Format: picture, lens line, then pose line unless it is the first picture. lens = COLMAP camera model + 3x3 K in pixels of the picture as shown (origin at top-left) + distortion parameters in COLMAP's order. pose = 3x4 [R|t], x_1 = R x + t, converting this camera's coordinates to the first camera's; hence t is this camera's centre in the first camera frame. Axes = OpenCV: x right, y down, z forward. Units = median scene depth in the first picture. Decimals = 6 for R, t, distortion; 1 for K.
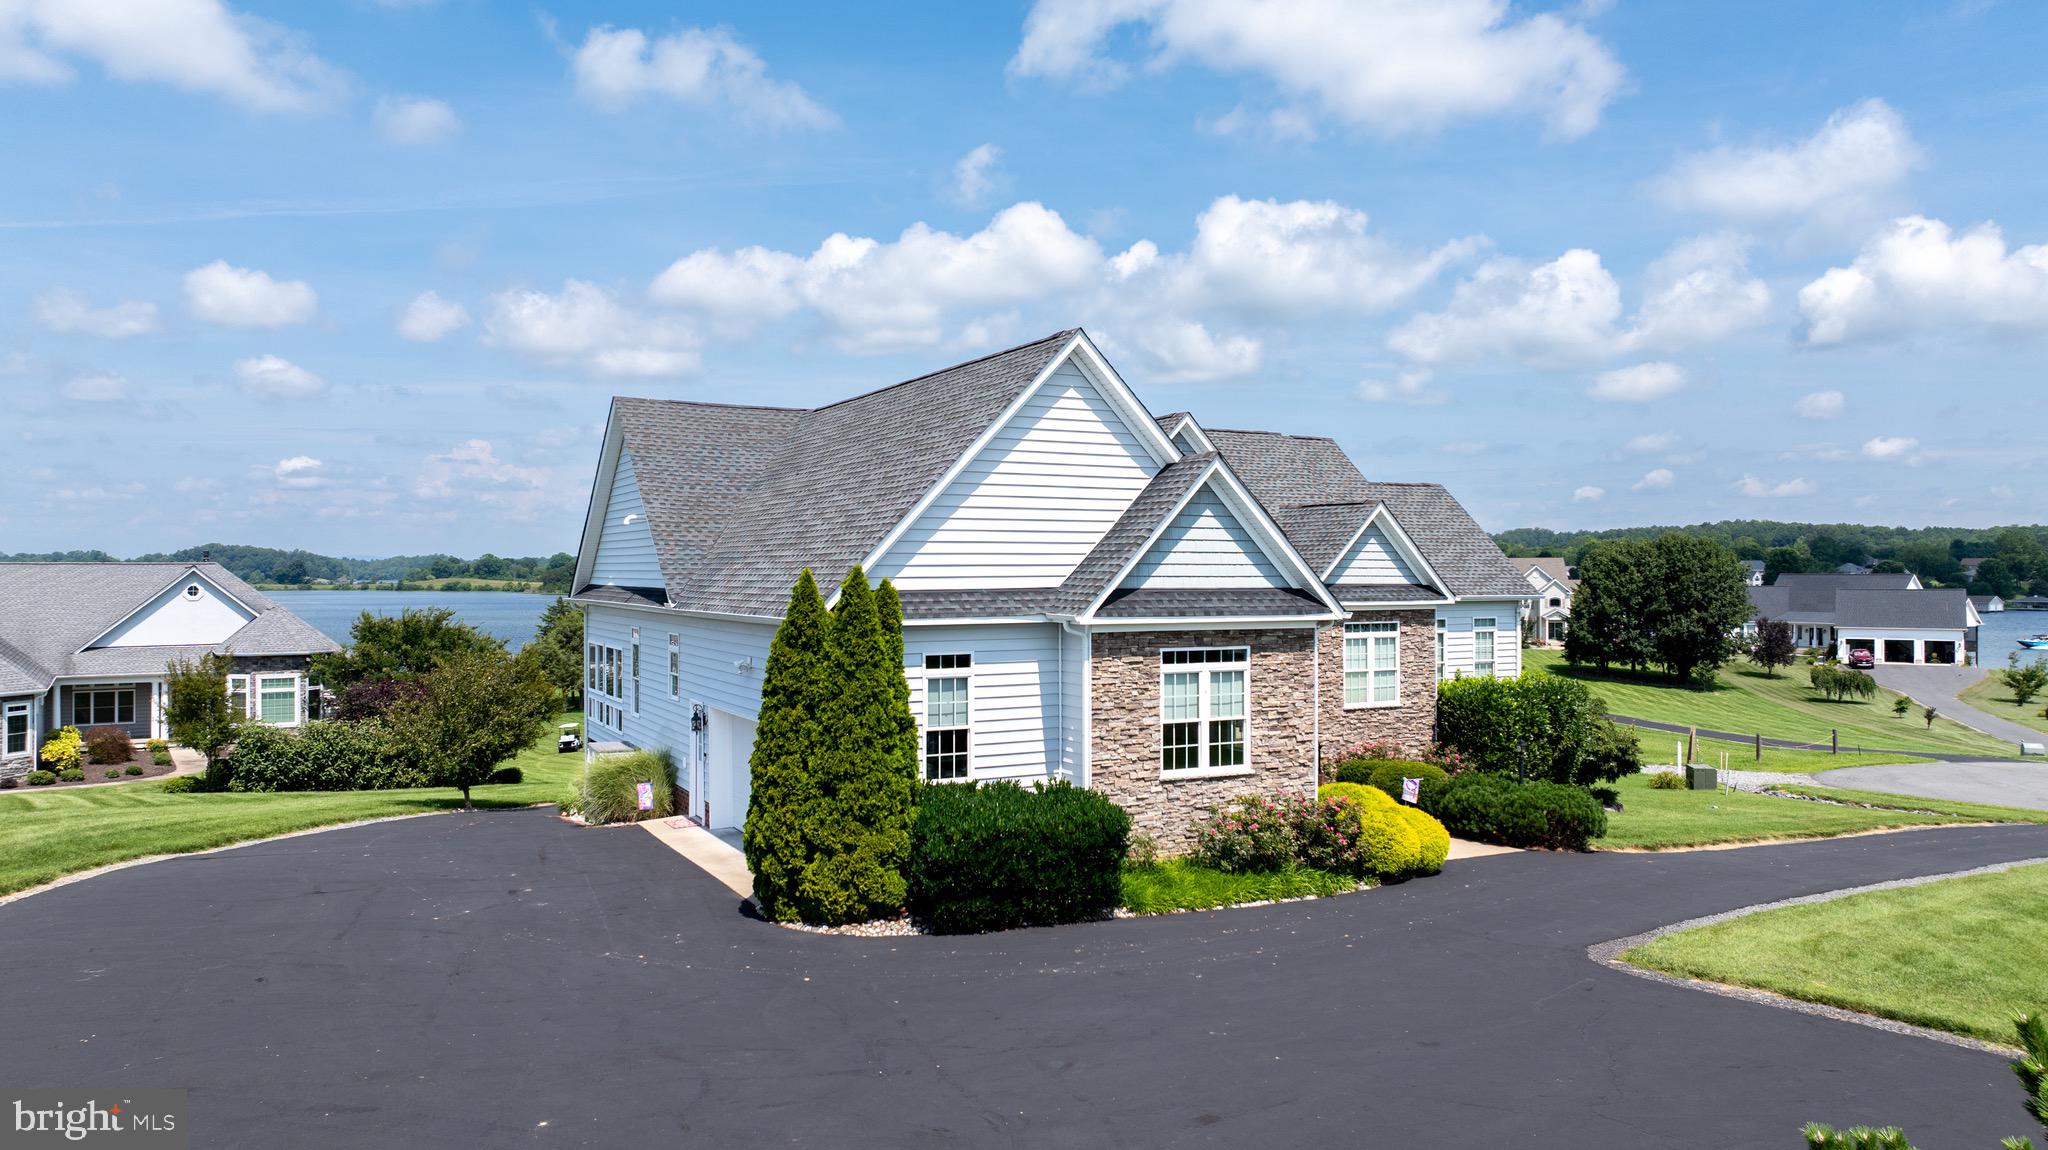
lens RADIAL K [[1446.1, 0, 1024.0], [0, 1446.1, 575.0], [0, 0, 1]] dist [-0.025436, 0.001713]
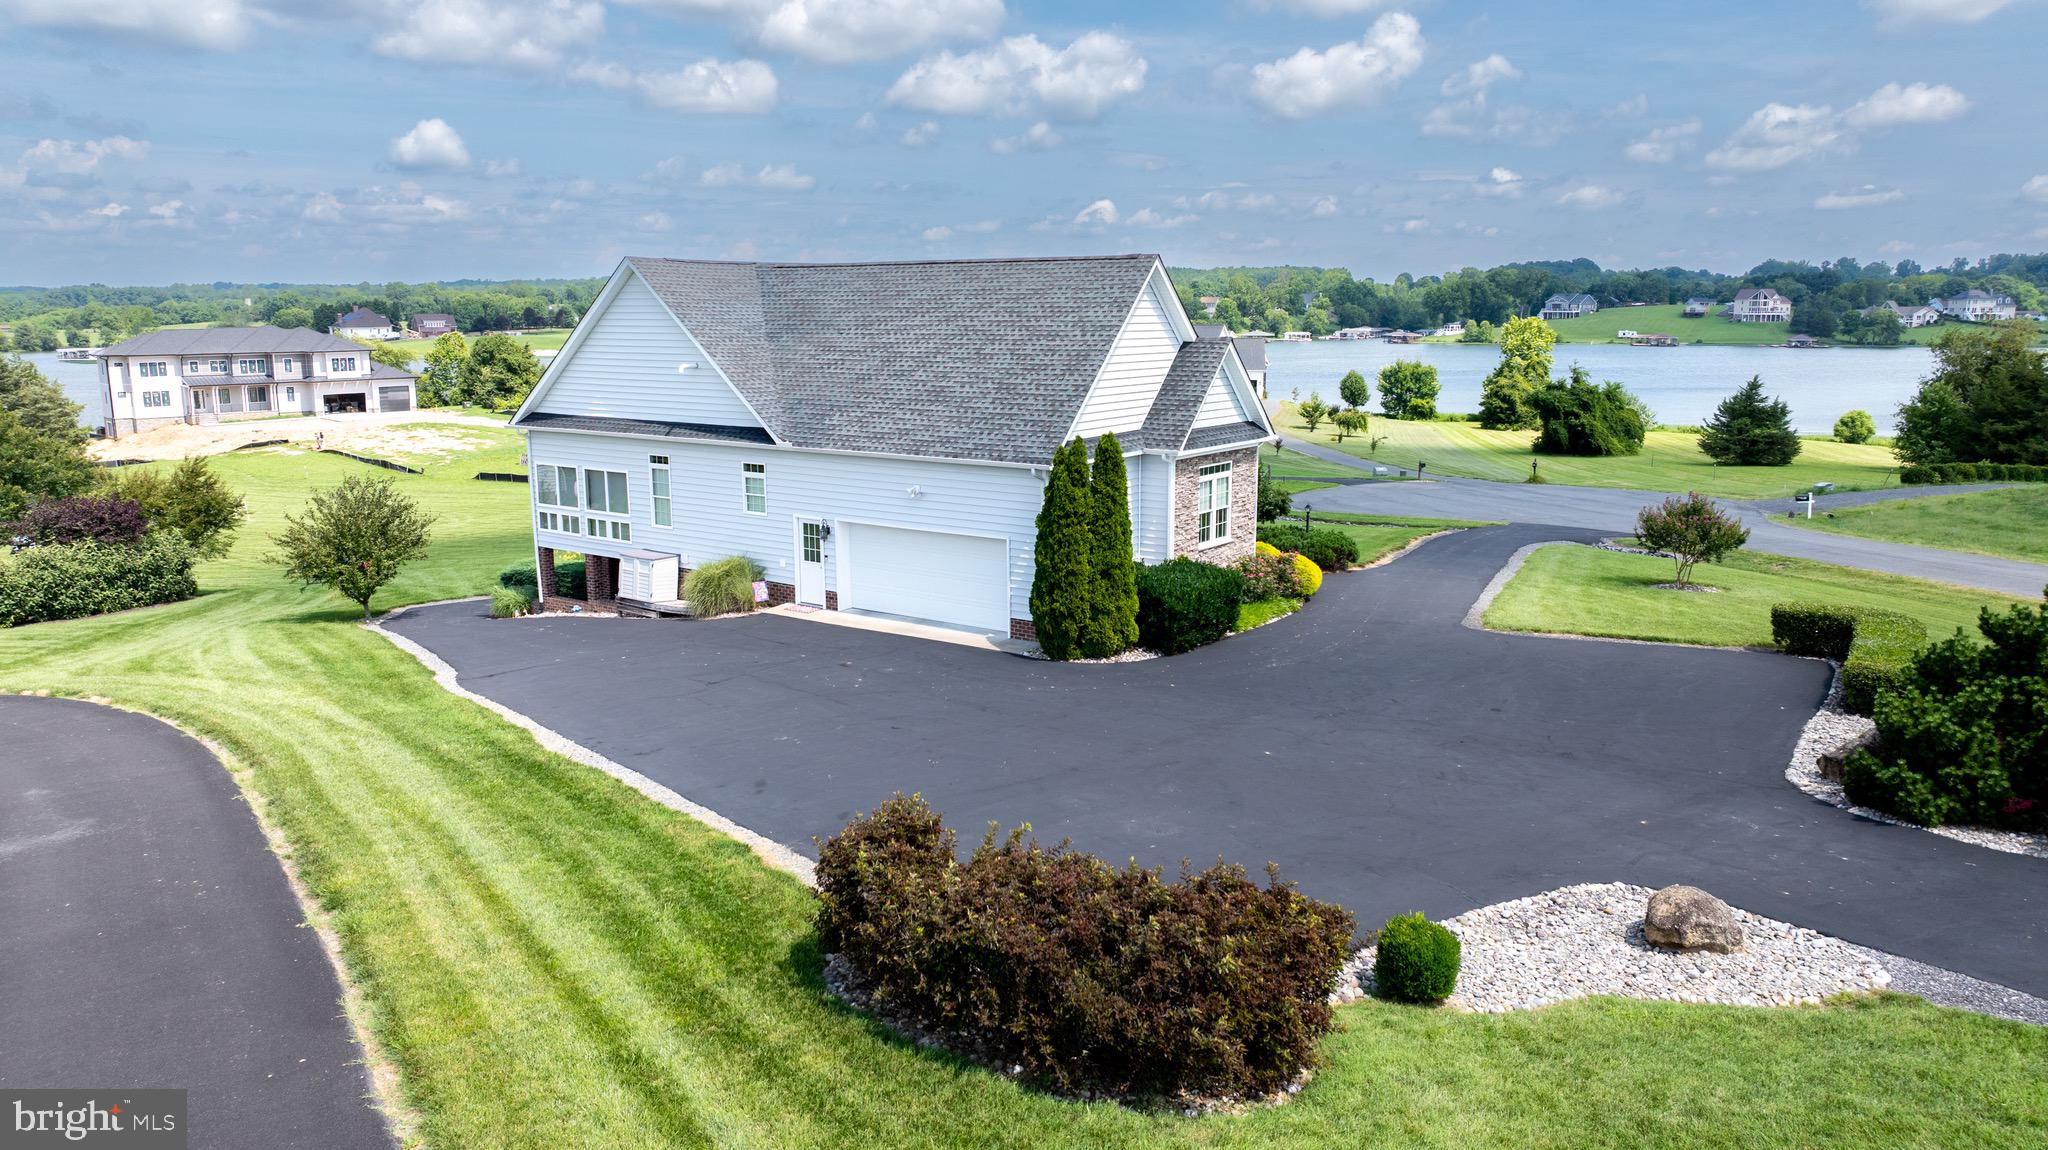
lens RADIAL K [[1446.1, 0, 1024.0], [0, 1446.1, 575.0], [0, 0, 1]] dist [-0.025436, 0.001713]
pose [[0.888951, -0.086544, 0.449751, -0.768614], [0.003502, 0.983241, 0.182279, -0.116259], [-0.457989, -0.160462, 0.874356, -0.286400]]
